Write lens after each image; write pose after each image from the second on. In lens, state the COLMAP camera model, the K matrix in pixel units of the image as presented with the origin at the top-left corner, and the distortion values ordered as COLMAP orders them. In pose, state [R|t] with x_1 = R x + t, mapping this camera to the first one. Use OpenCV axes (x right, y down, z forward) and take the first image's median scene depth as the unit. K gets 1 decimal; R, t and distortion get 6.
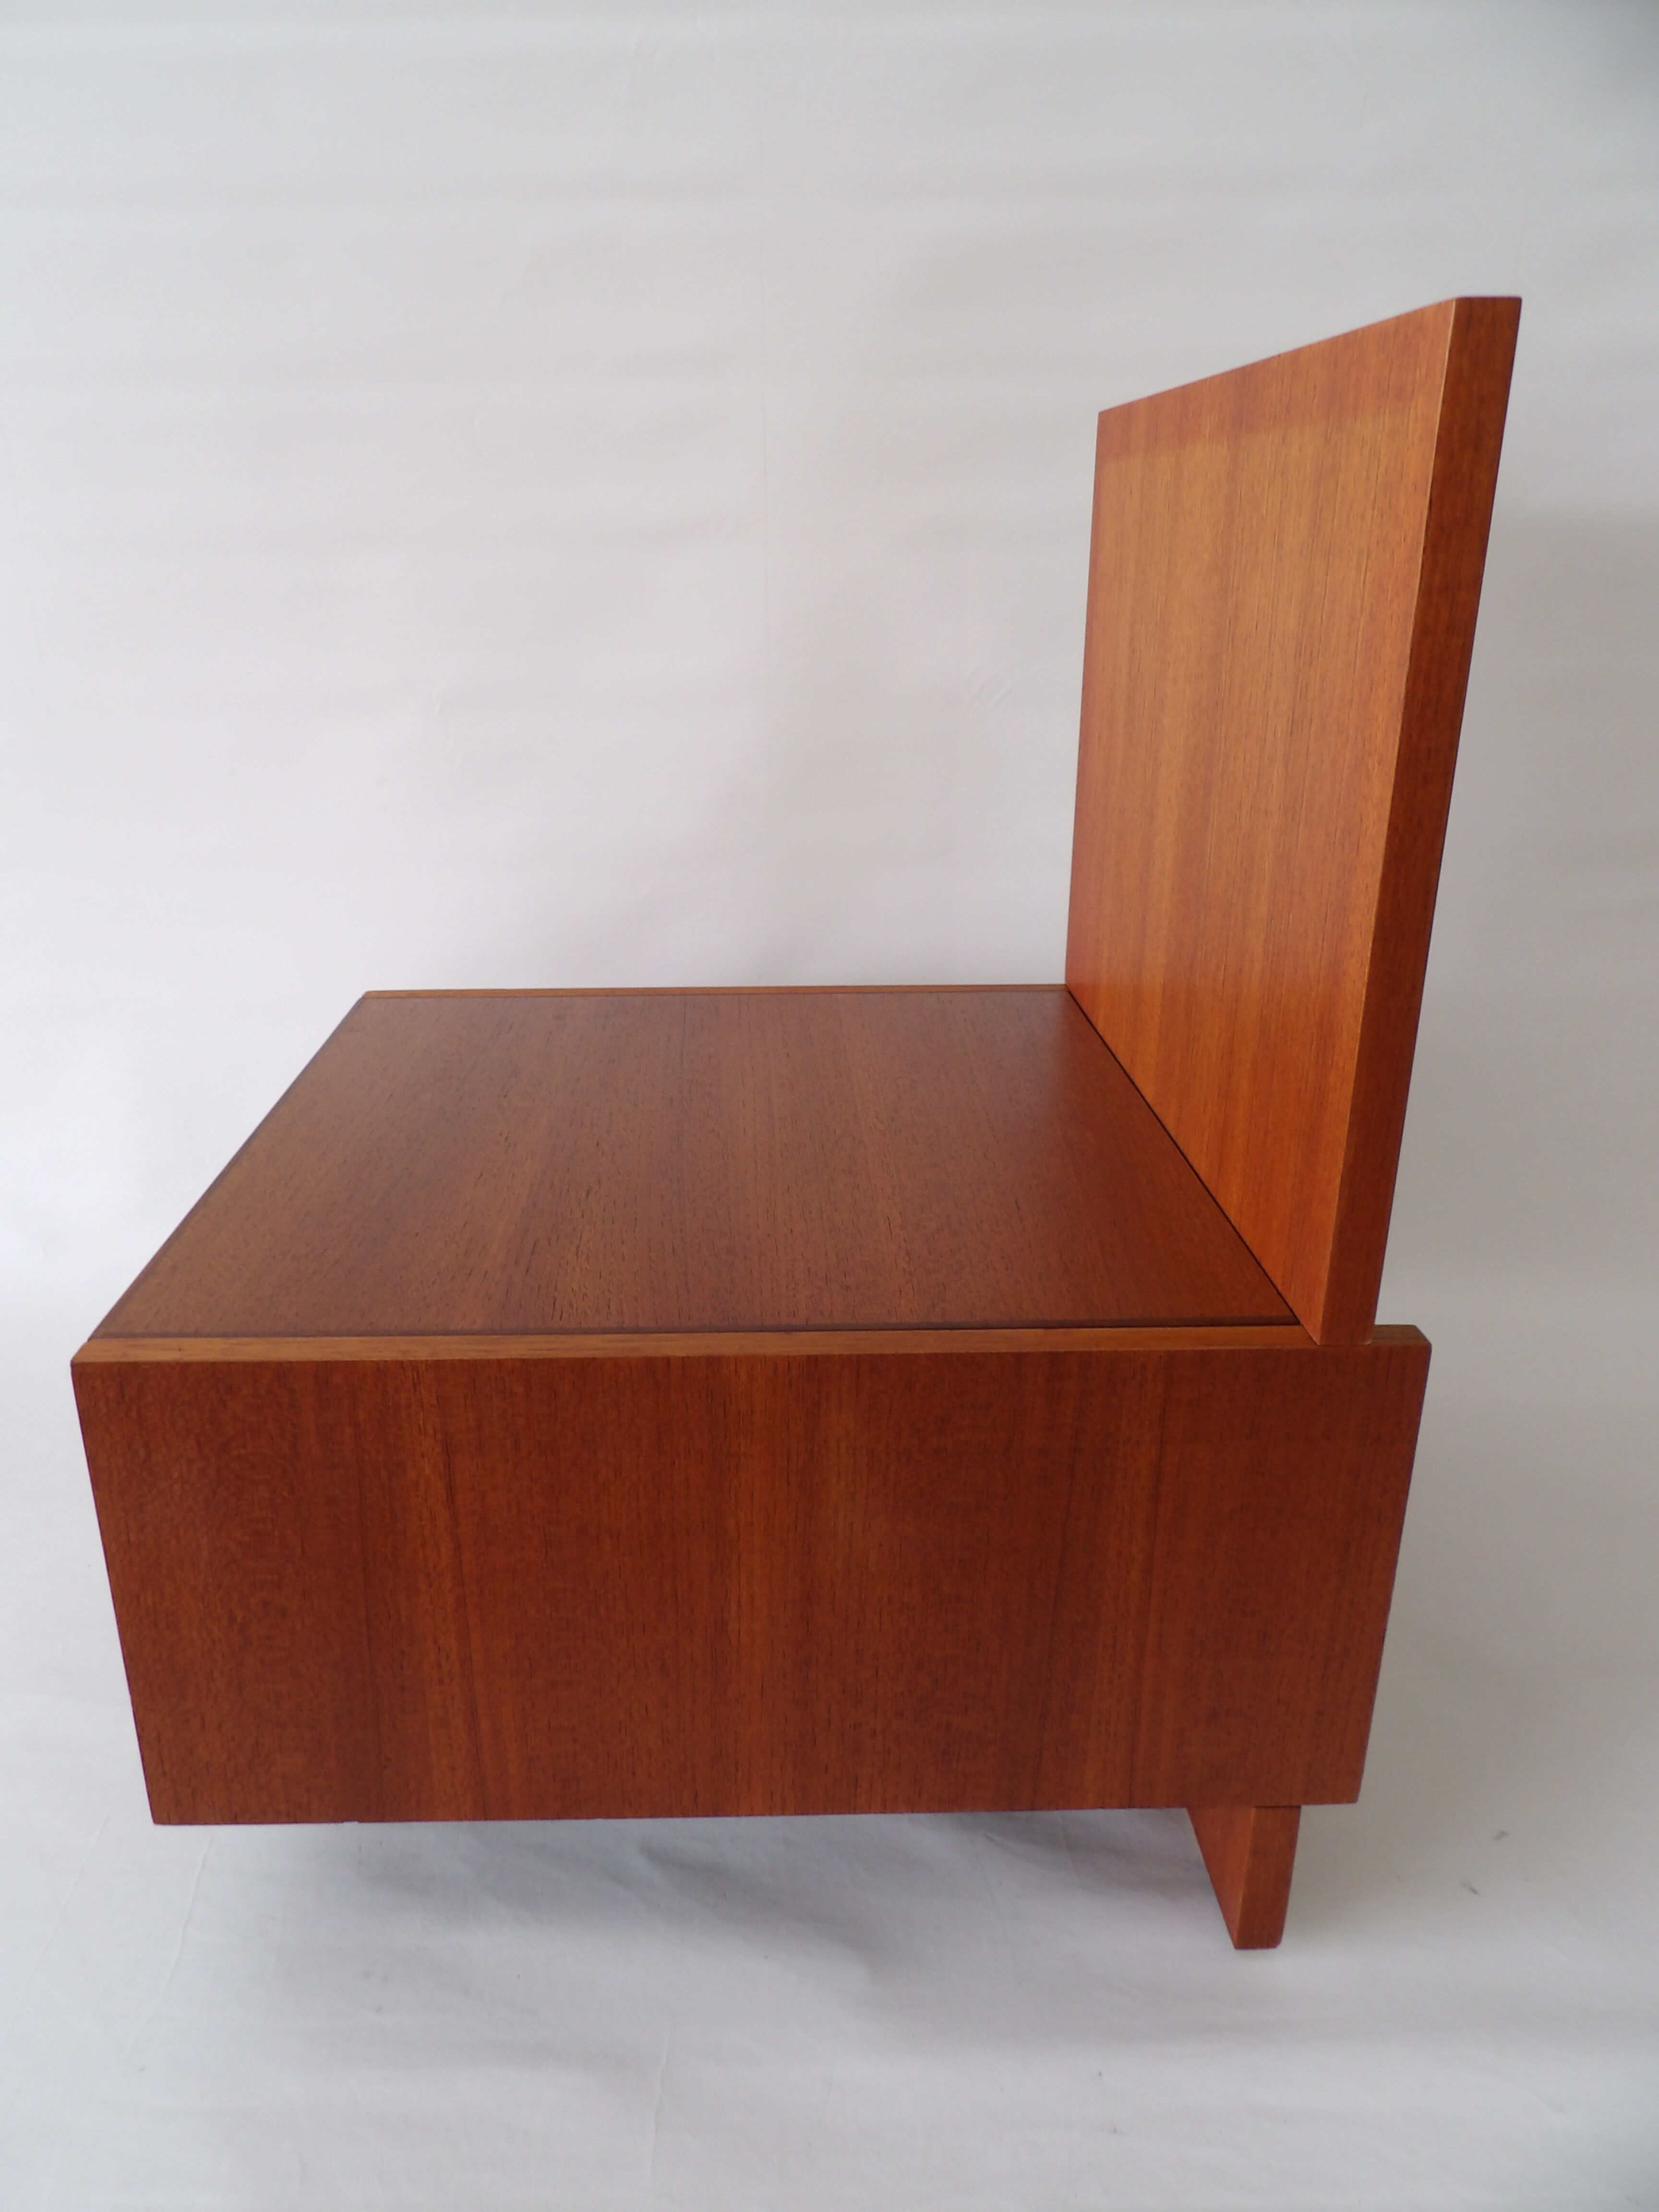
lens RADIAL K [[1544.7, 0, 829.5], [0, 1544.7, 1106.0], [0, 0, 1]] dist [0.046865, 0.006044]
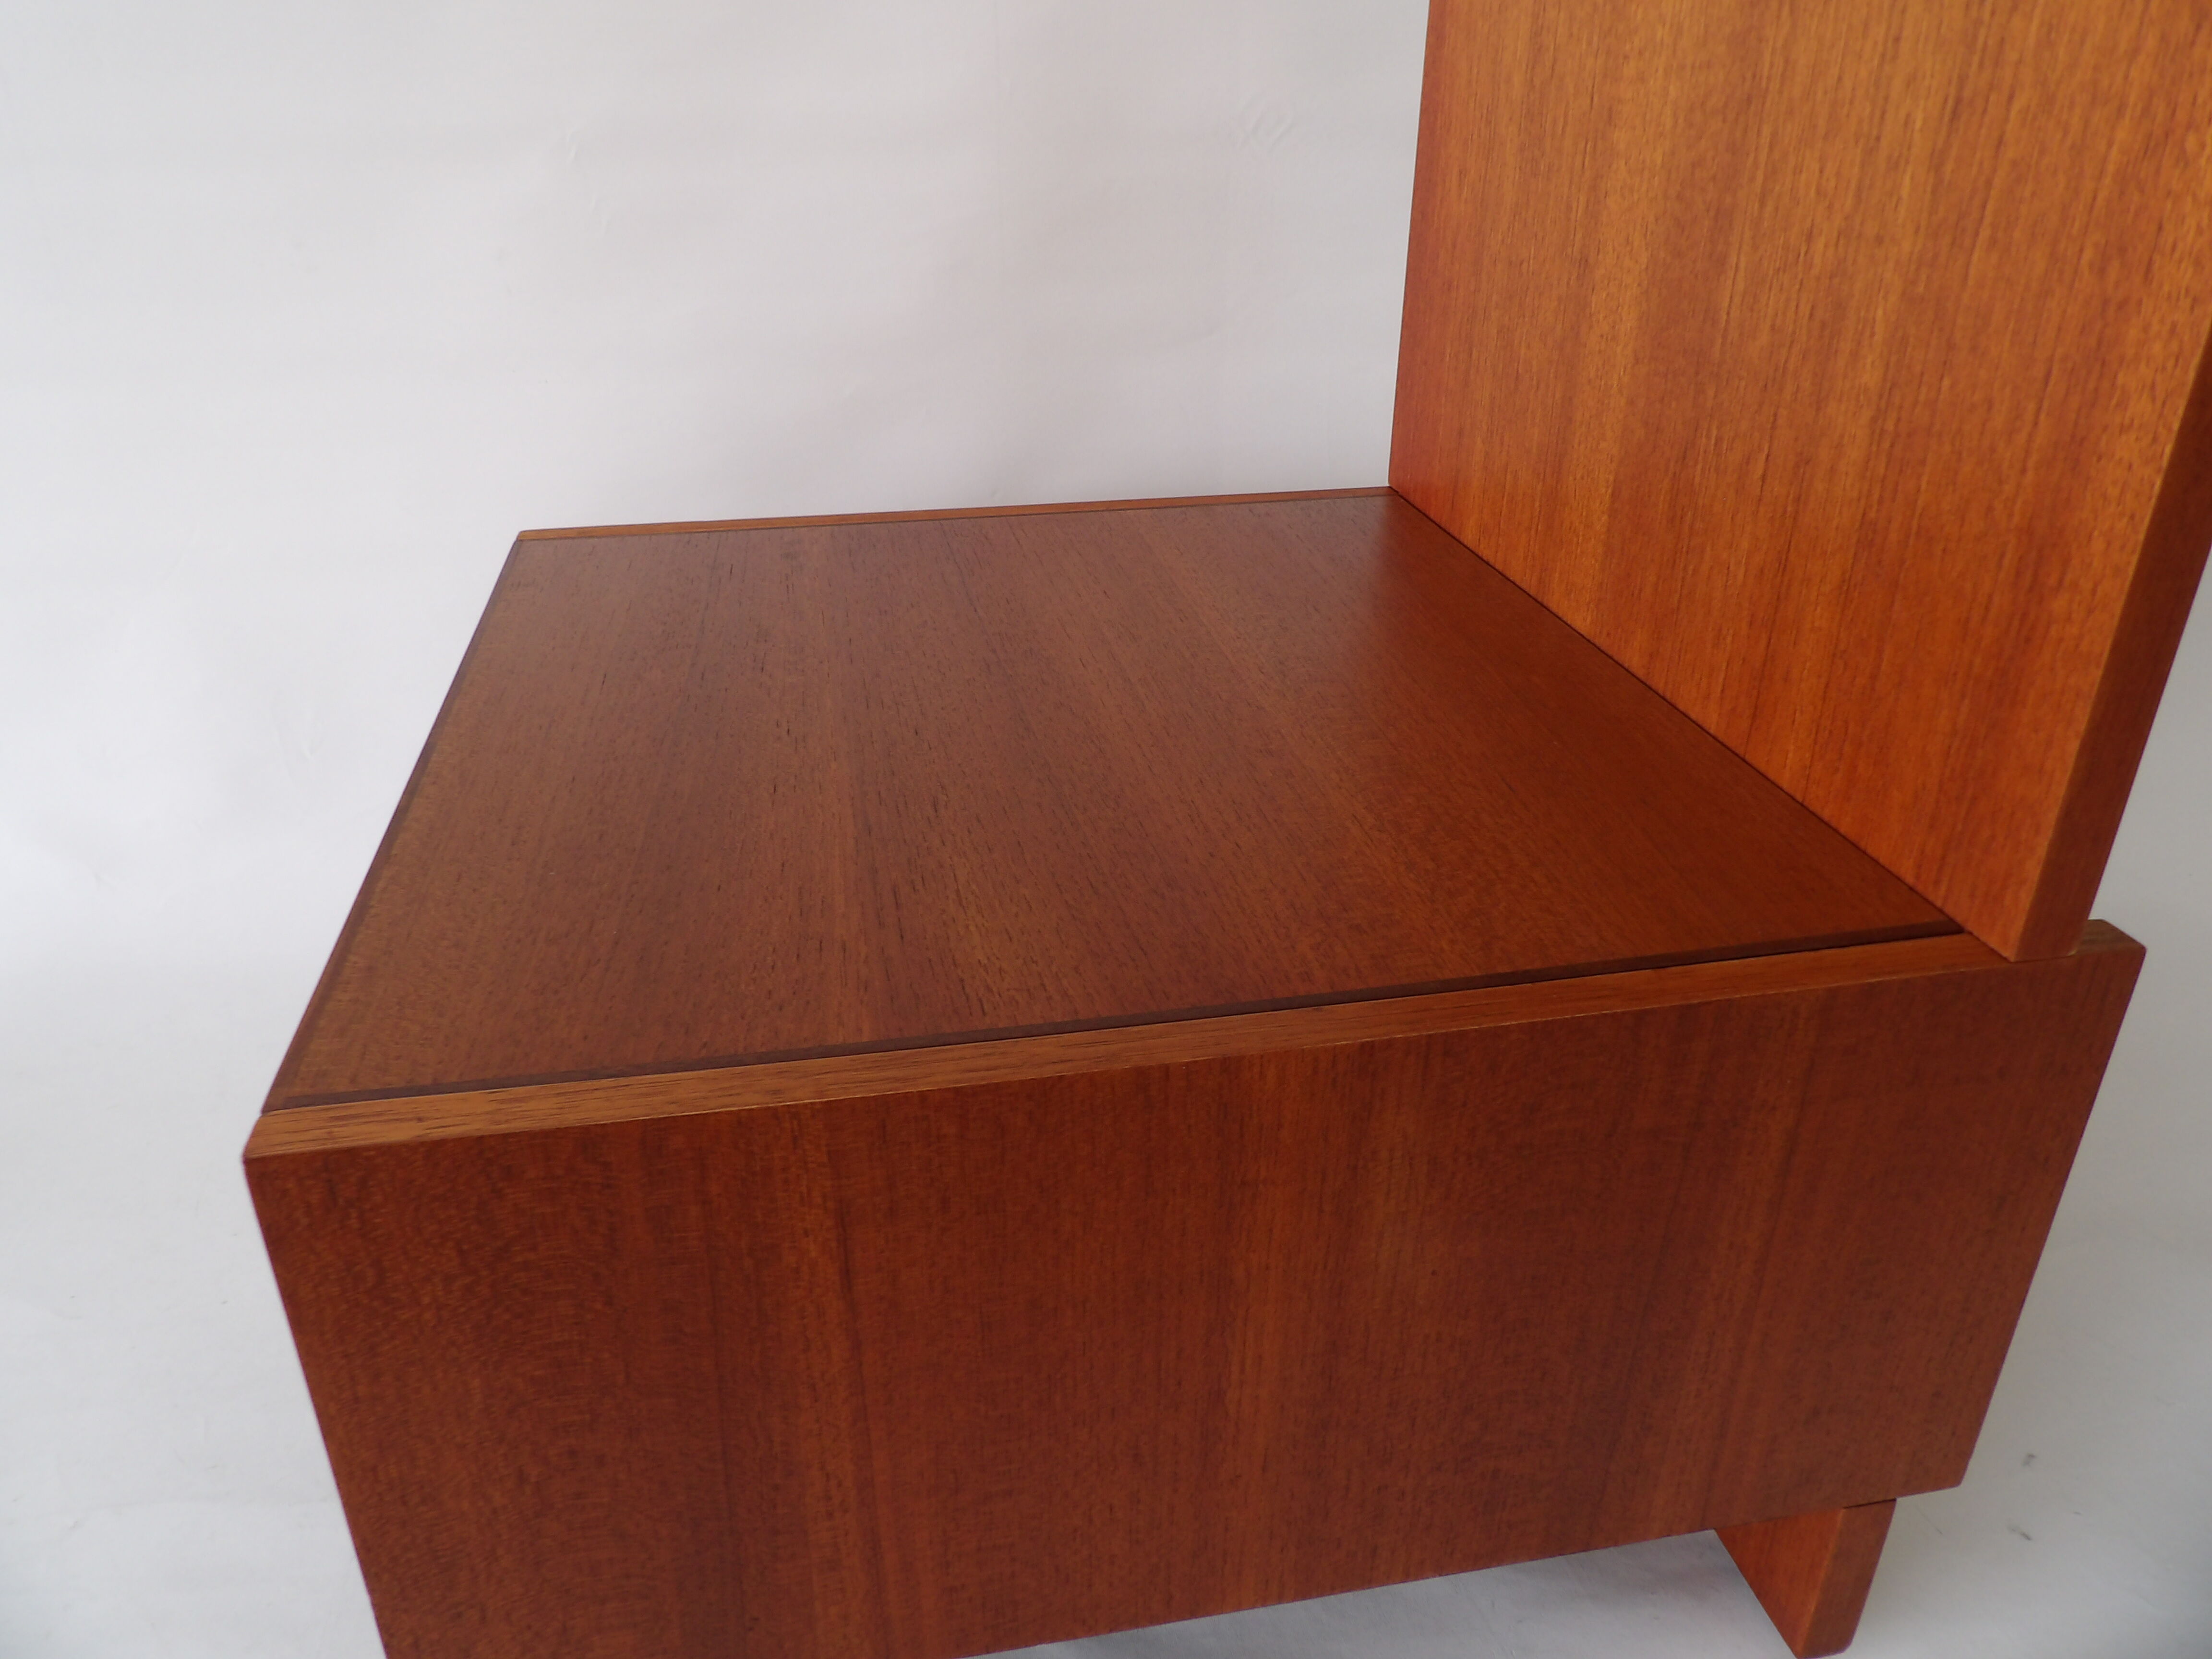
lens RADIAL K [[1544.7, 0, 1123.9], [0, 1544.7, 739.9], [0, 0, 1]] dist [0.046865, 0.006044]
pose [[0.988323, -0.068728, 0.135991, -0.194327], [0.056516, 0.994181, 0.091708, -0.044058], [-0.141503, -0.082952, 0.986456, 0.310233]]
